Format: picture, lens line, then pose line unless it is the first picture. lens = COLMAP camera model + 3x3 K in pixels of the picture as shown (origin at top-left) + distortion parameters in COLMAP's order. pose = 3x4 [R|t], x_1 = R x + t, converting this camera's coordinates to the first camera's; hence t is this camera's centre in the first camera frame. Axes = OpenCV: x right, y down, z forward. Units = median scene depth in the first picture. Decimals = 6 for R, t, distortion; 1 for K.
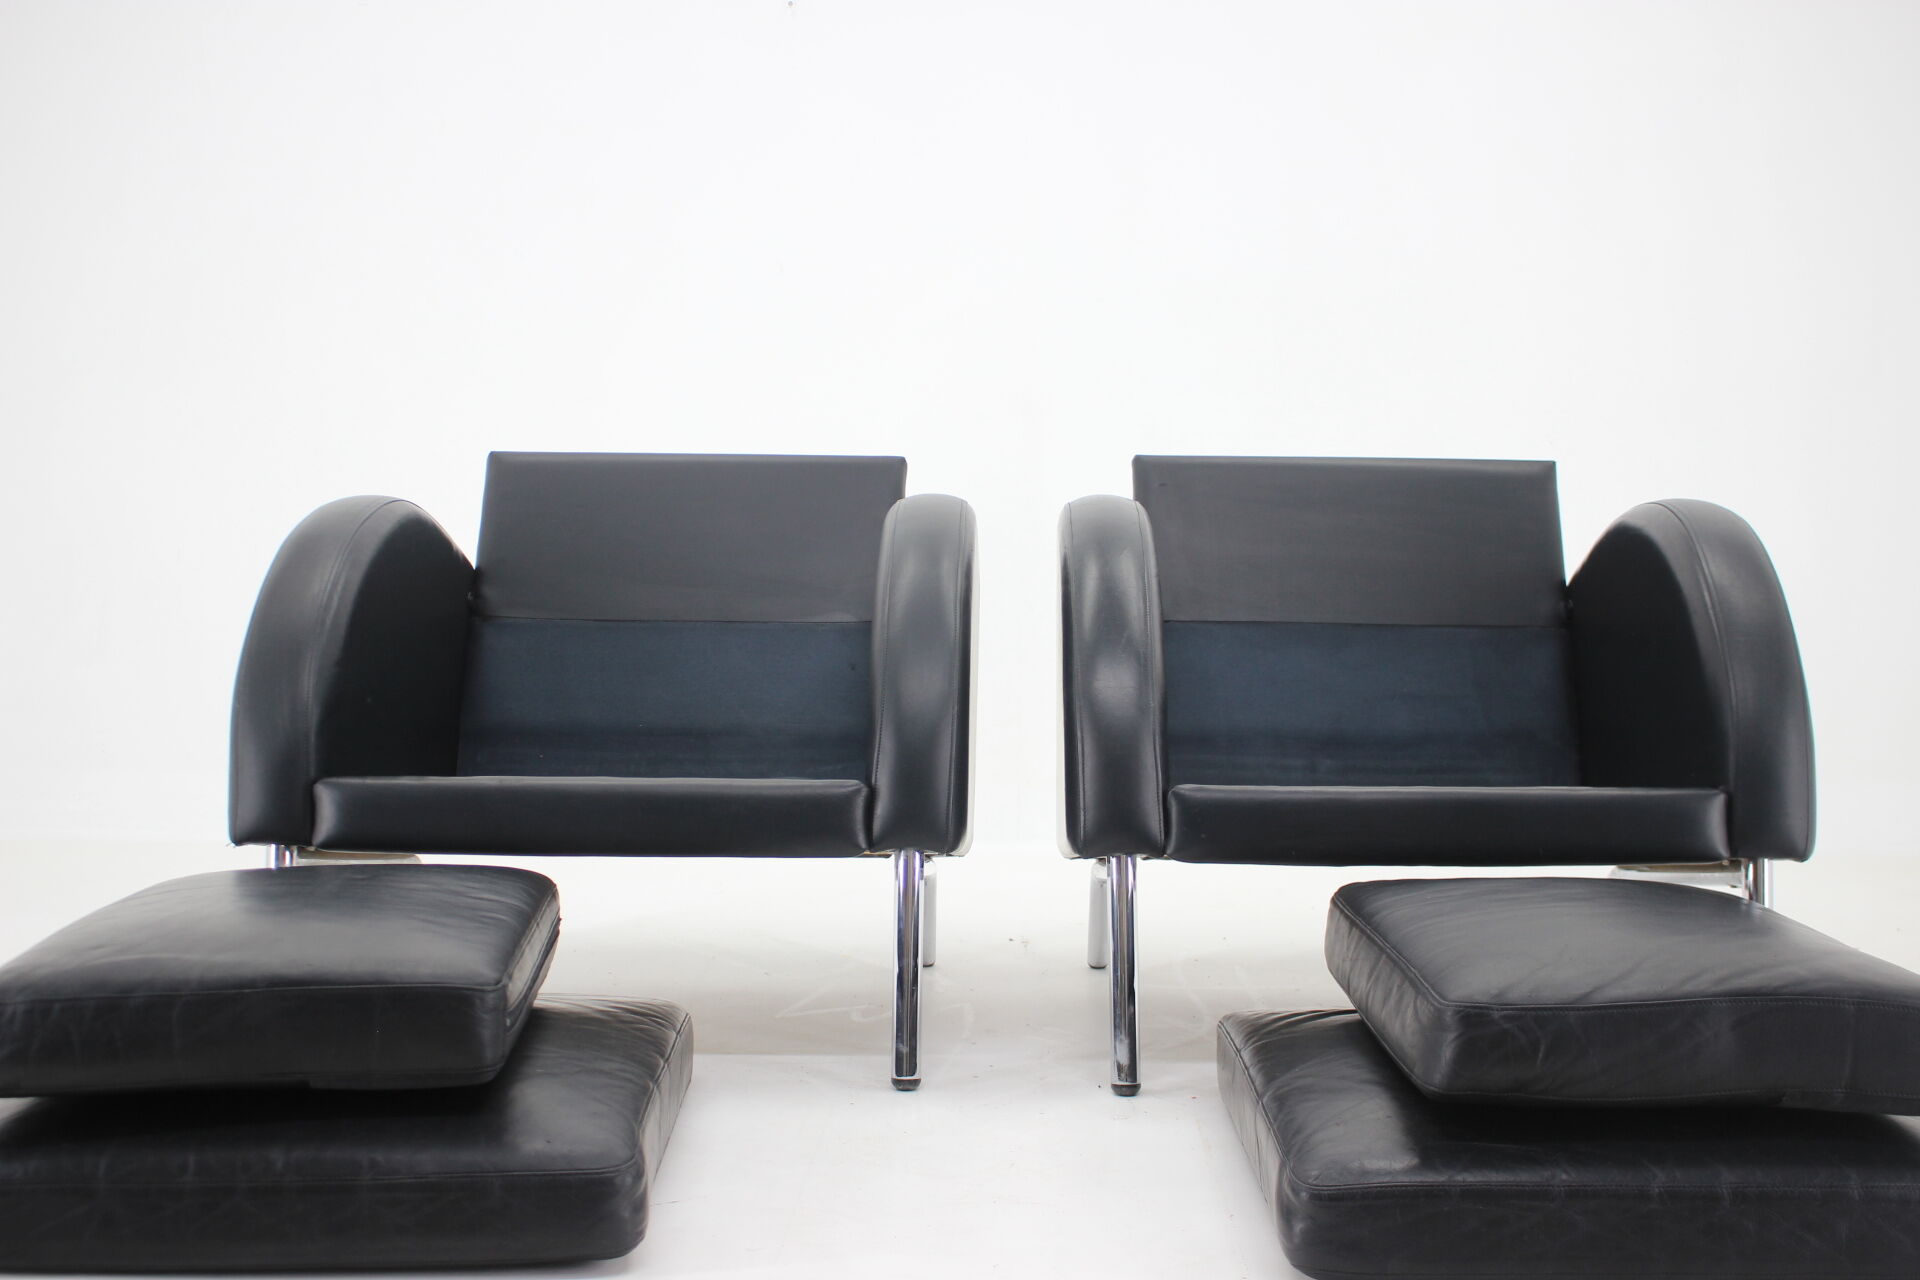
lens RADIAL K [[2163.9, 0, 958.8], [0, 2163.9, 639.3], [0, 0, 1]] dist [-0.102064, 0.000000]
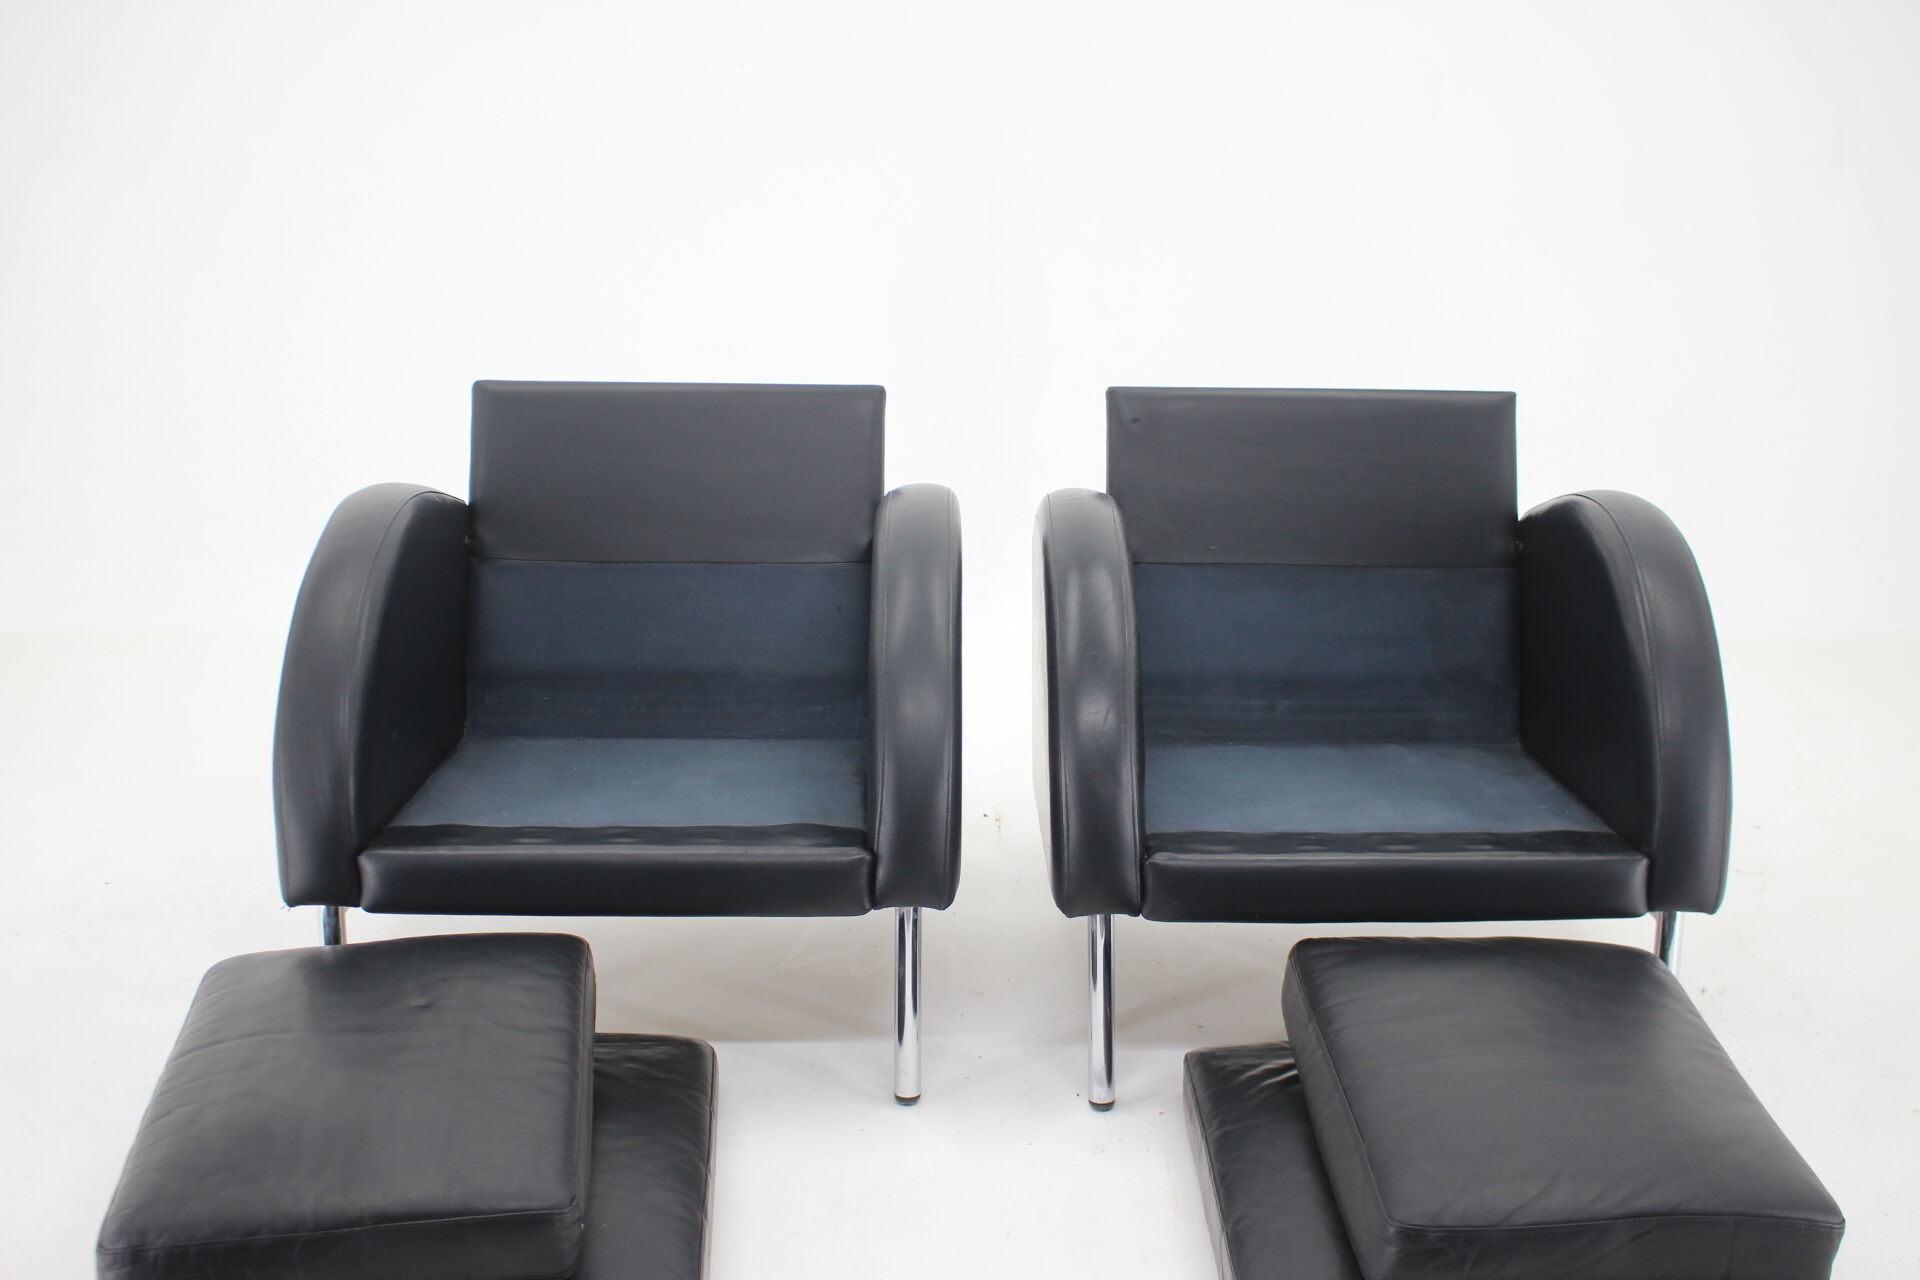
lens RADIAL K [[2163.9, 0, 960.7], [0, 2163.9, 639.1], [0, 0, 1]] dist [-0.102064, 0.000000]
pose [[0.999406, -0.009467, 0.033150, -0.031608], [-0.000128, 0.960533, 0.278165, -0.337533], [-0.034475, -0.278004, 0.959961, -0.019395]]
